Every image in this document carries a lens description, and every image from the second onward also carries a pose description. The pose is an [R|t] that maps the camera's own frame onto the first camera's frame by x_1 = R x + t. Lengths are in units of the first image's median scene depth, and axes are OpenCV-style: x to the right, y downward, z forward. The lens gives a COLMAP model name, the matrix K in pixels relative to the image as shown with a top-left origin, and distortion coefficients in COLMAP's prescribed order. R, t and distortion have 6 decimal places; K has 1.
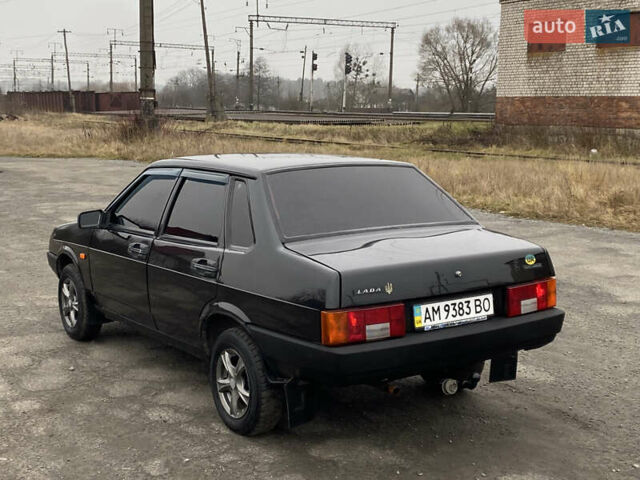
lens RADIAL K [[924.4, 0, 320.0], [0, 924.4, 240.0], [0, 0, 1]] dist [0.101029, -0.088045]
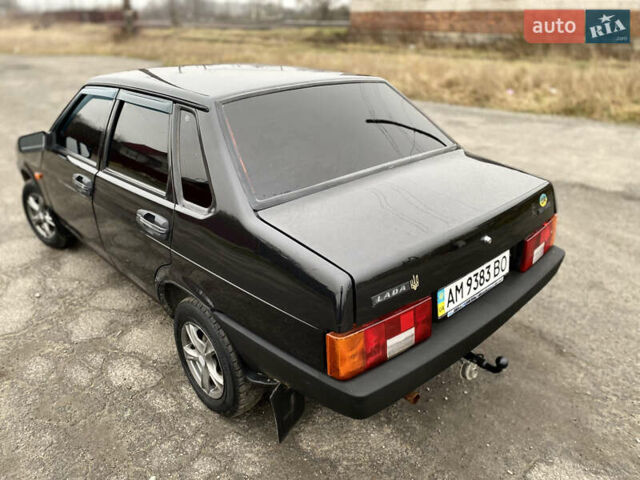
lens RADIAL K [[490.3, 0, 319.2], [0, 490.3, 235.3], [0, 0, 1]] dist [0.010737, -0.003785]
pose [[0.988998, -0.065199, 0.132788, -0.041987], [0.027096, 0.962290, 0.270672, -0.079952], [-0.145428, -0.264096, 0.953469, 0.619116]]
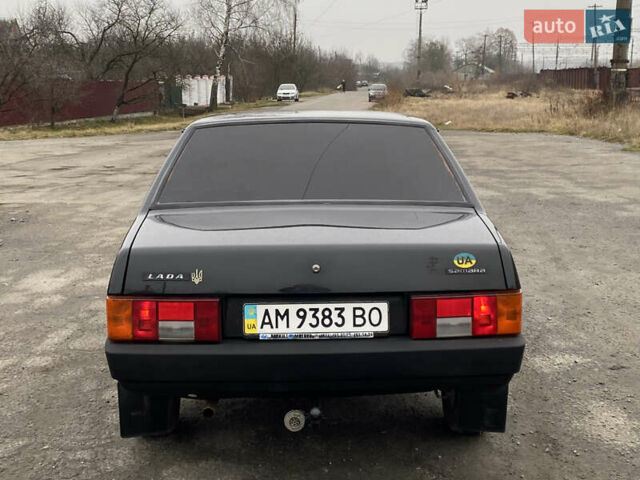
lens RADIAL K [[924.4, 0, 320.0], [0, 924.4, 240.0], [0, 0, 1]] dist [0.101029, -0.088045]
pose [[0.844989, 0.085222, -0.527949, 0.518948], [-0.073327, 0.996360, 0.043472, -0.016488], [0.529732, 0.001979, 0.848163, 0.384201]]
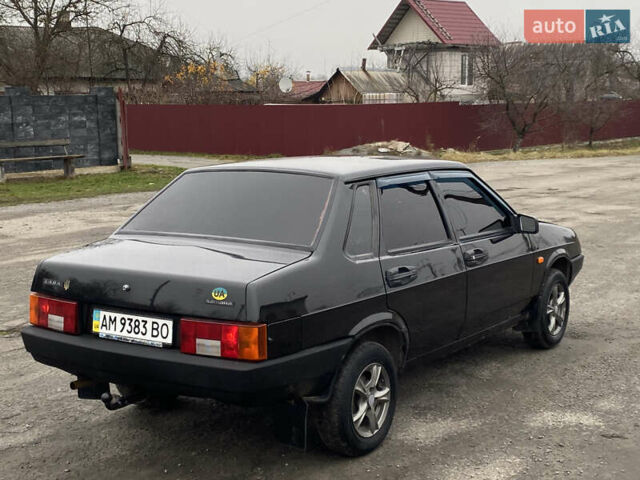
lens RADIAL K [[918.7, 0, 324.0], [0, 918.7, 222.5], [0, 0, 1]] dist [0.117528, -0.019577]
pose [[0.375172, 0.108456, -0.920588, 1.061654], [-0.115763, 0.990839, 0.069555, -0.115477], [0.919698, 0.080475, 0.384291, 0.801879]]
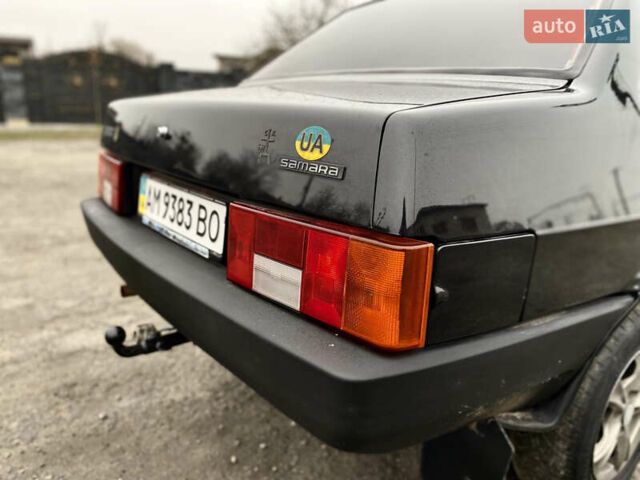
lens RADIAL K [[490.6, 0, 316.2], [0, 490.6, 235.0], [0, 0, 1]] dist [0.012368, -0.007815]
pose [[0.067179, 0.252231, -0.965332, 0.406015], [-0.178789, 0.954901, 0.237064, 0.012103], [0.981591, 0.156666, 0.109245, 1.036892]]
